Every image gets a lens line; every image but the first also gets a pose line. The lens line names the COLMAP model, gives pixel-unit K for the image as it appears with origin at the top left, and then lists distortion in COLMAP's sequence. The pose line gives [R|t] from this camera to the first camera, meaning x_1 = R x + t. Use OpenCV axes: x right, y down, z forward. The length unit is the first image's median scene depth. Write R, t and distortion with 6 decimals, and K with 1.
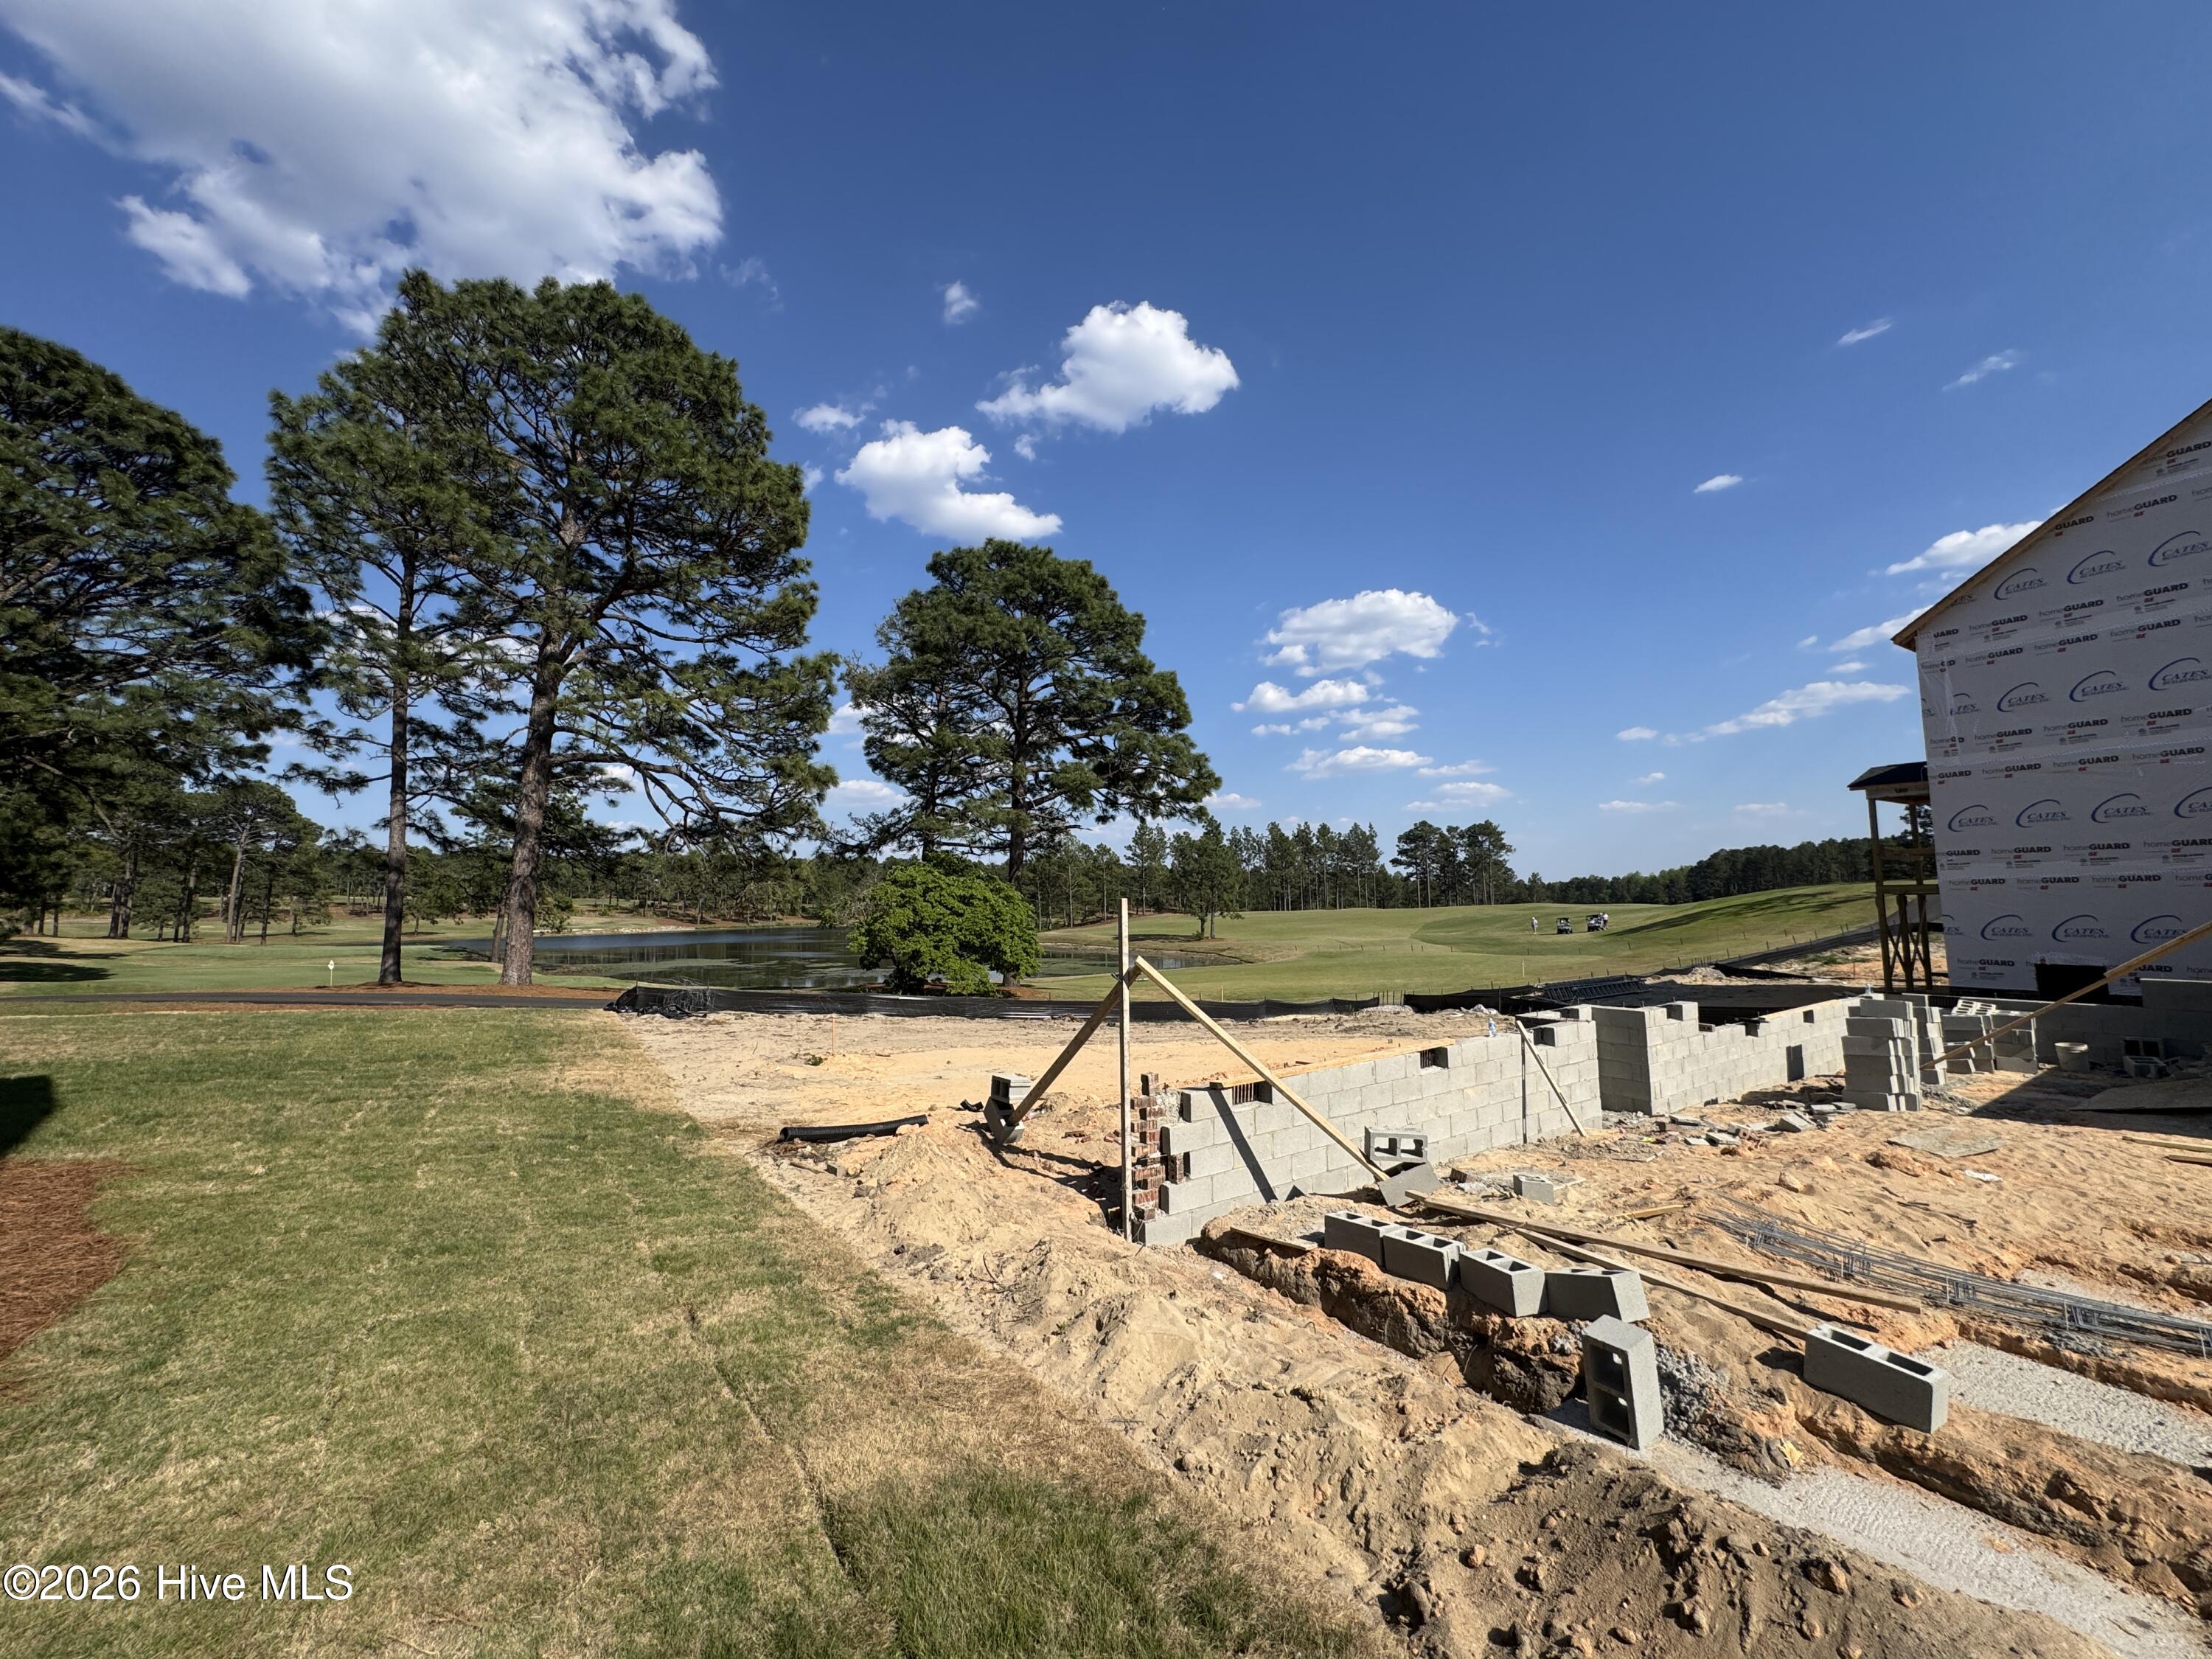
lens RADIAL K [[883.6, 0, 1103.8], [0, 883.6, 825.1], [0, 0, 1]] dist [-0.000949, -0.000059]
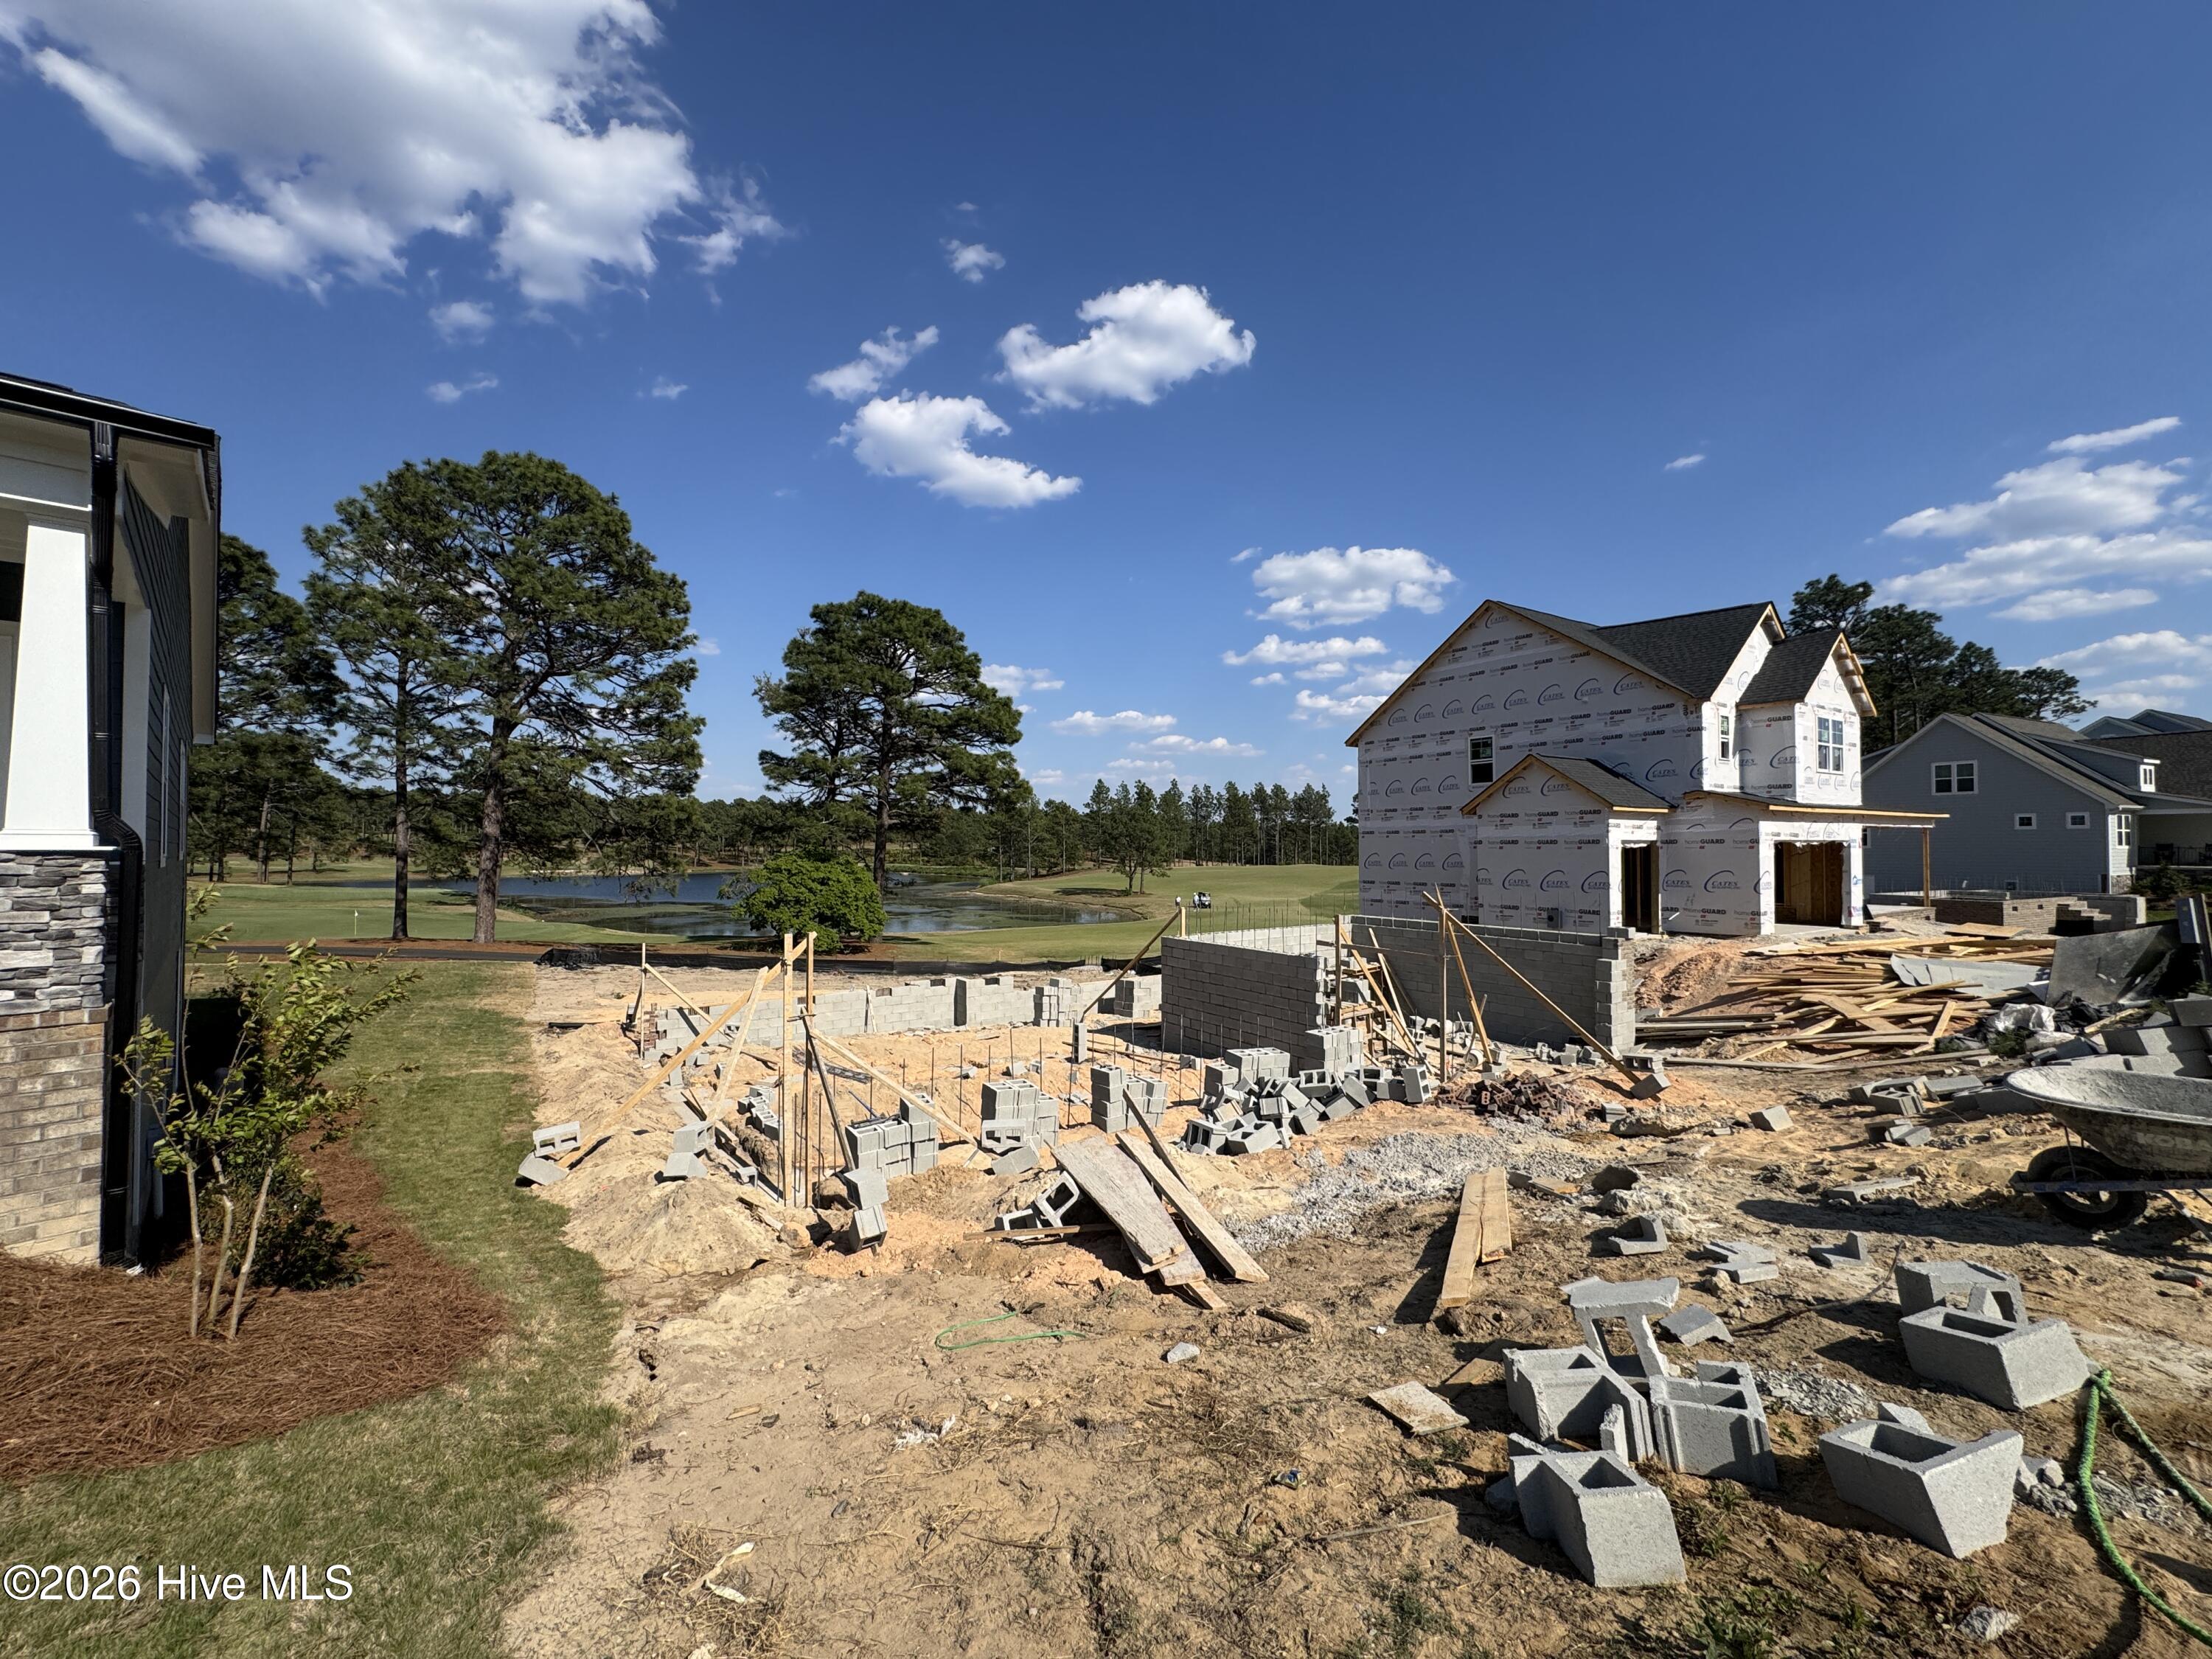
lens RADIAL K [[883.6, 0, 1103.8], [0, 883.6, 825.1], [0, 0, 1]] dist [-0.000949, -0.000059]
pose [[0.999825, 0.016879, -0.008099, 1.424224], [-0.016326, 0.997812, 0.064062, -0.473032], [0.009162, -0.063918, 0.997913, -1.699751]]
